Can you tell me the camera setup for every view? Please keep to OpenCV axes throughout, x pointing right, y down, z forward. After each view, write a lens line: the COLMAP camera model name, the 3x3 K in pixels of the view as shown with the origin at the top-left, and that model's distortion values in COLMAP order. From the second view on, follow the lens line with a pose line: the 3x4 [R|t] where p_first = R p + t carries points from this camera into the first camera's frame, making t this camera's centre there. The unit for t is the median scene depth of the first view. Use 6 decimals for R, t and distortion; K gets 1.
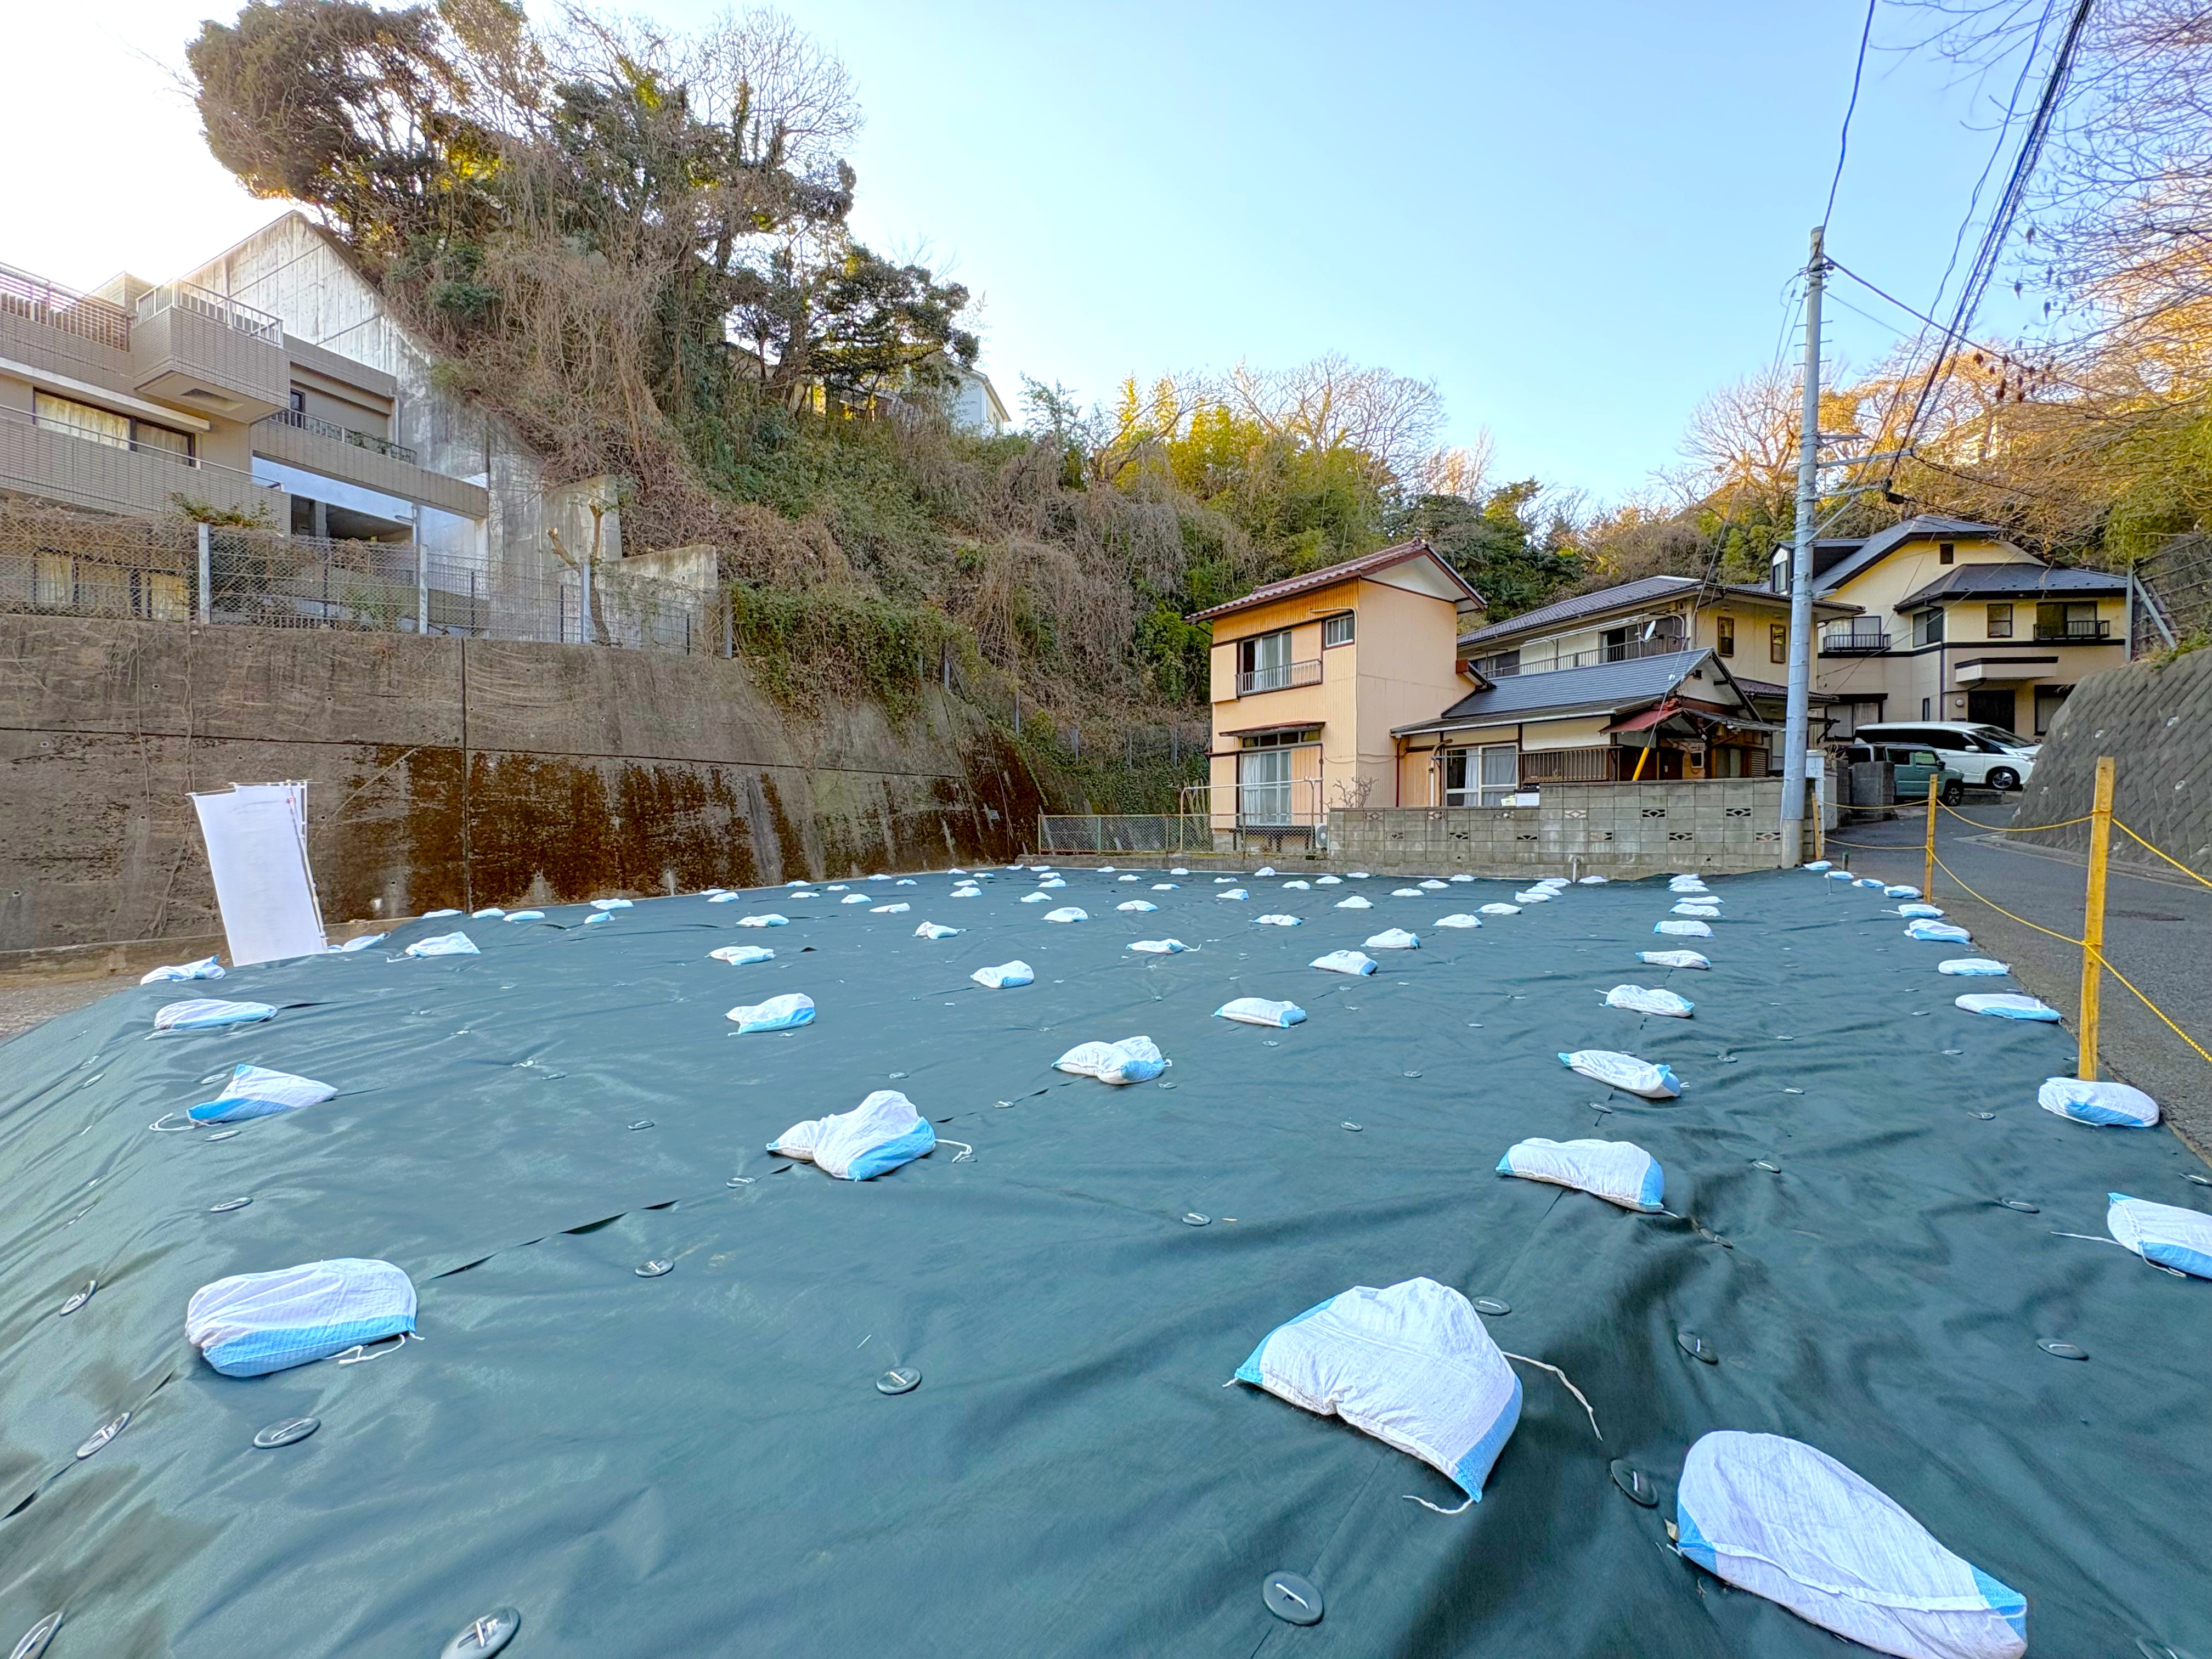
lens RADIAL K [[880.8, 0, 1103.9], [0, 880.8, 826.9], [0, 0, 1]] dist [0.001024, -0.000353]
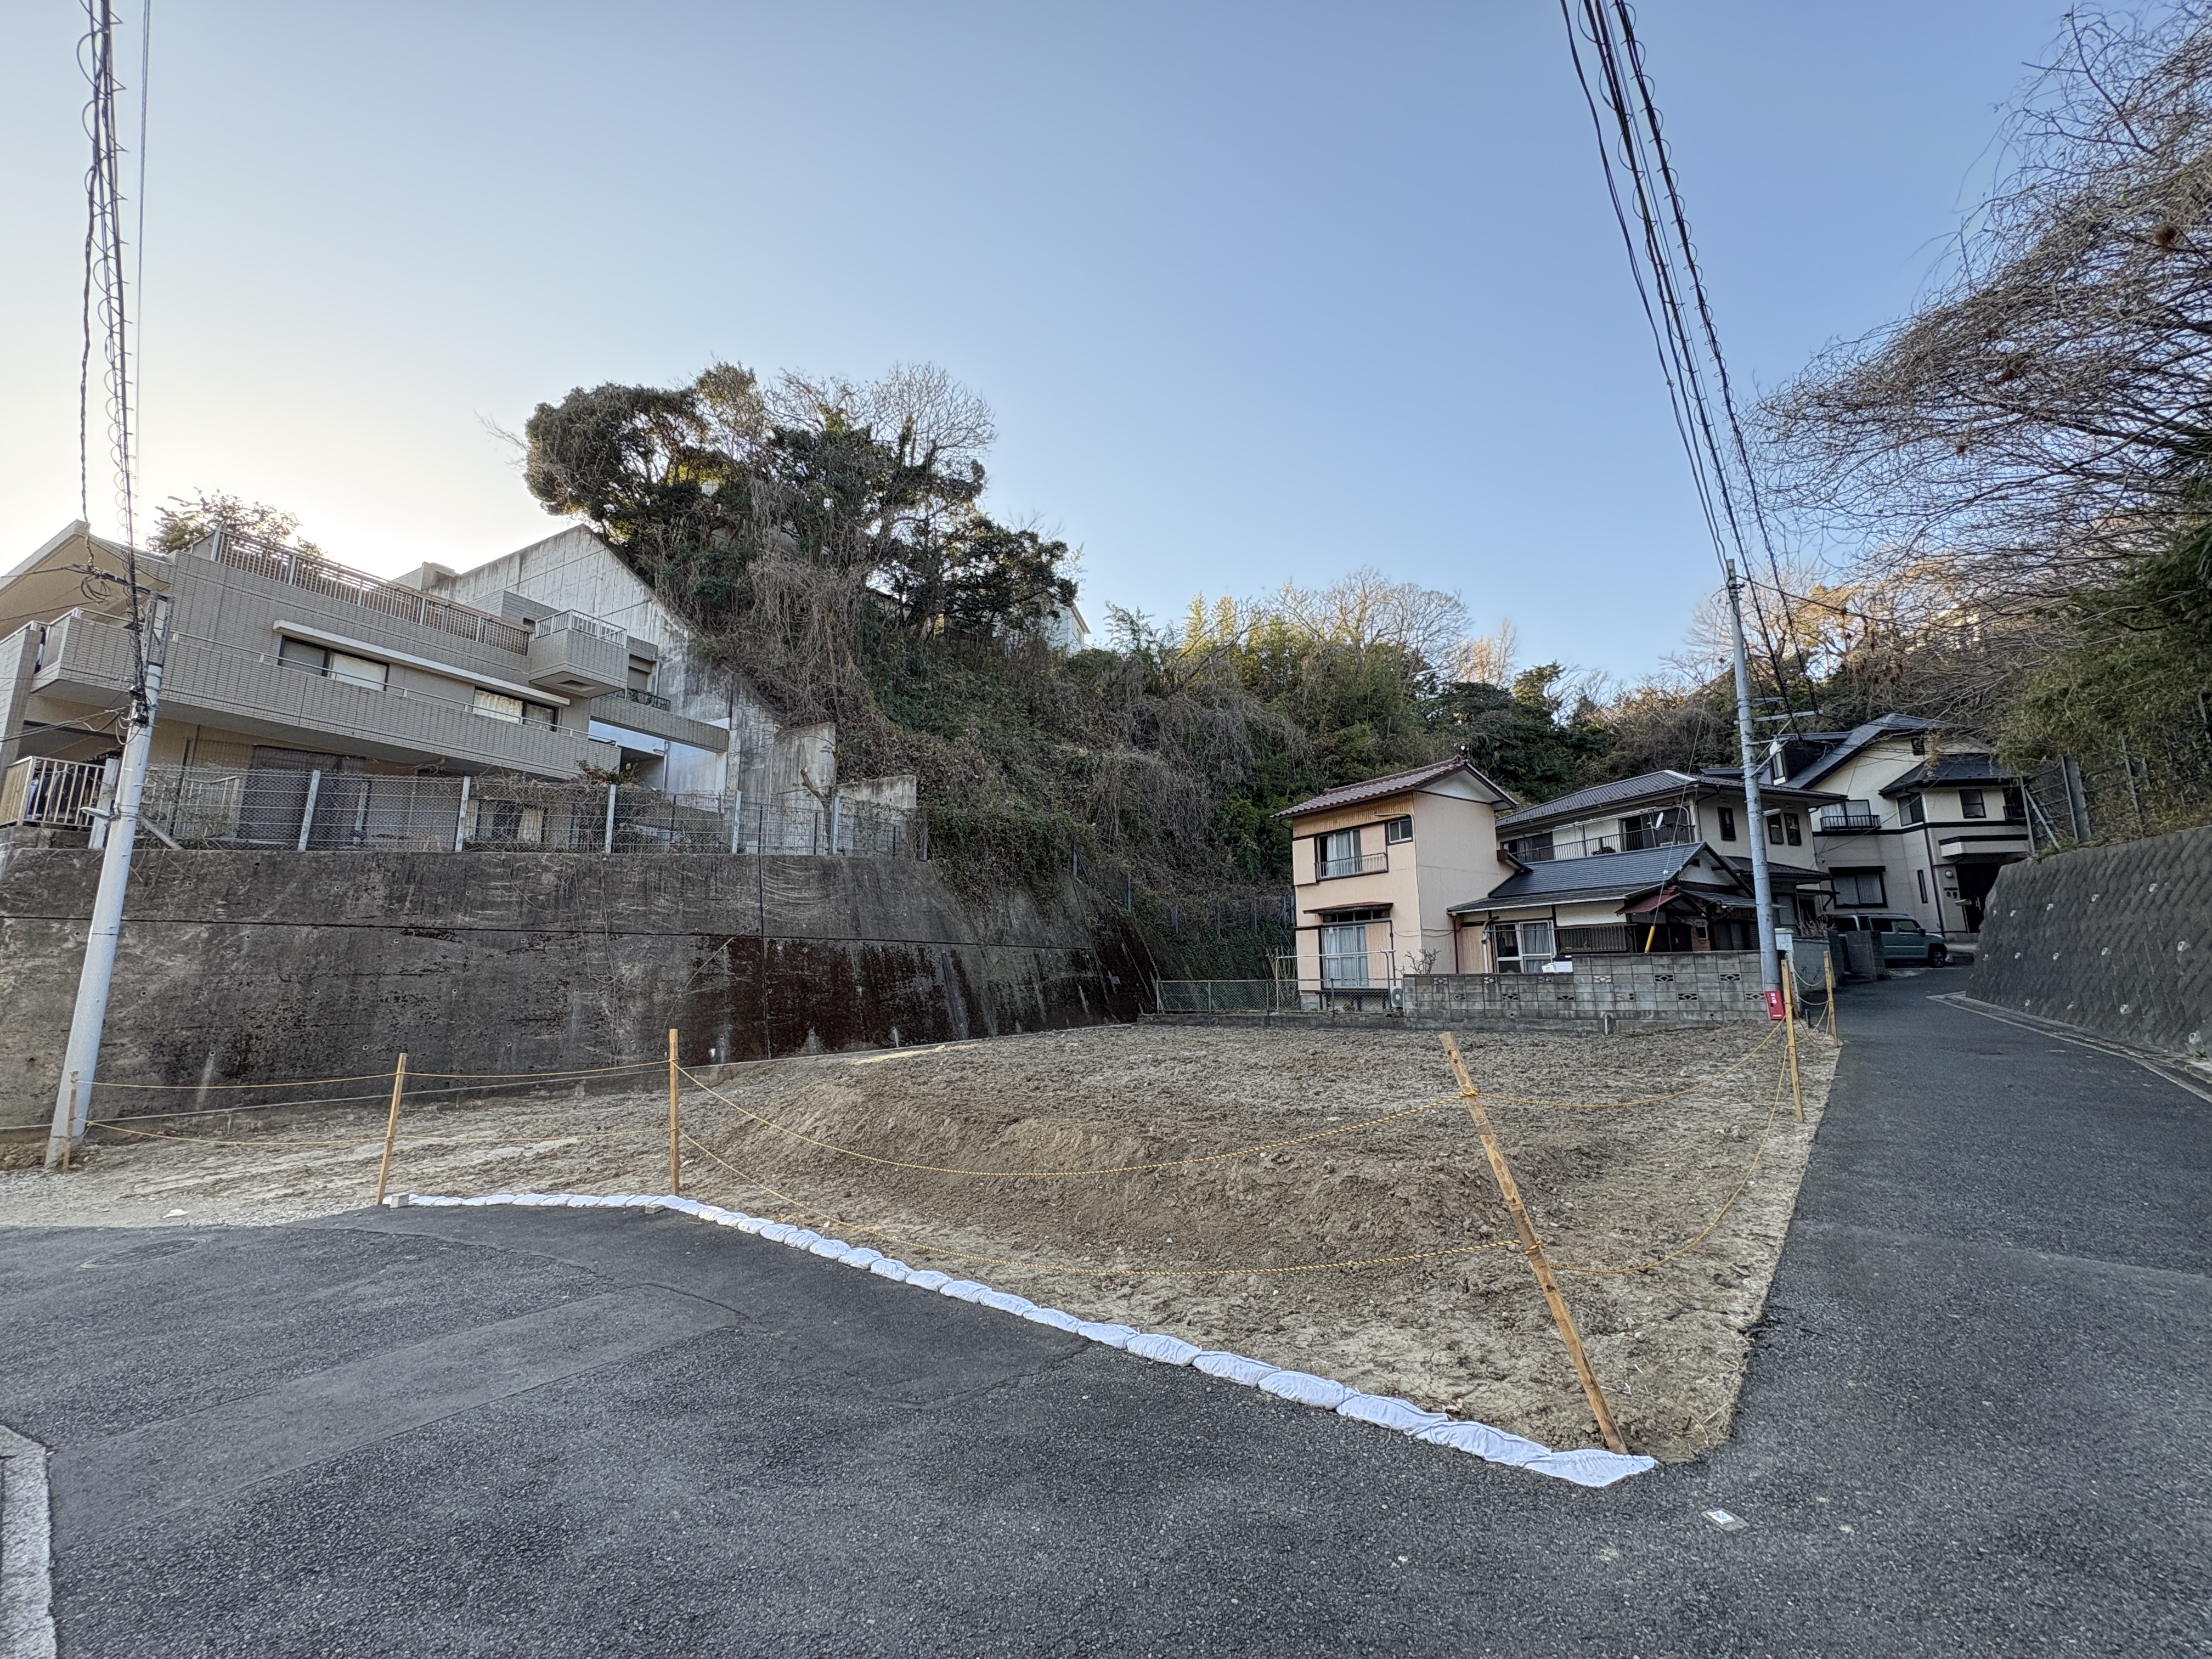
lens RADIAL K [[880.8, 0, 1105.3], [0, 880.8, 825.8], [0, 0, 1]] dist [0.001024, -0.000353]
pose [[0.998821, -0.014745, -0.046262, -0.084996], [0.006263, 0.983942, -0.178378, -0.007077], [0.048149, 0.177878, 0.982874, -0.231580]]
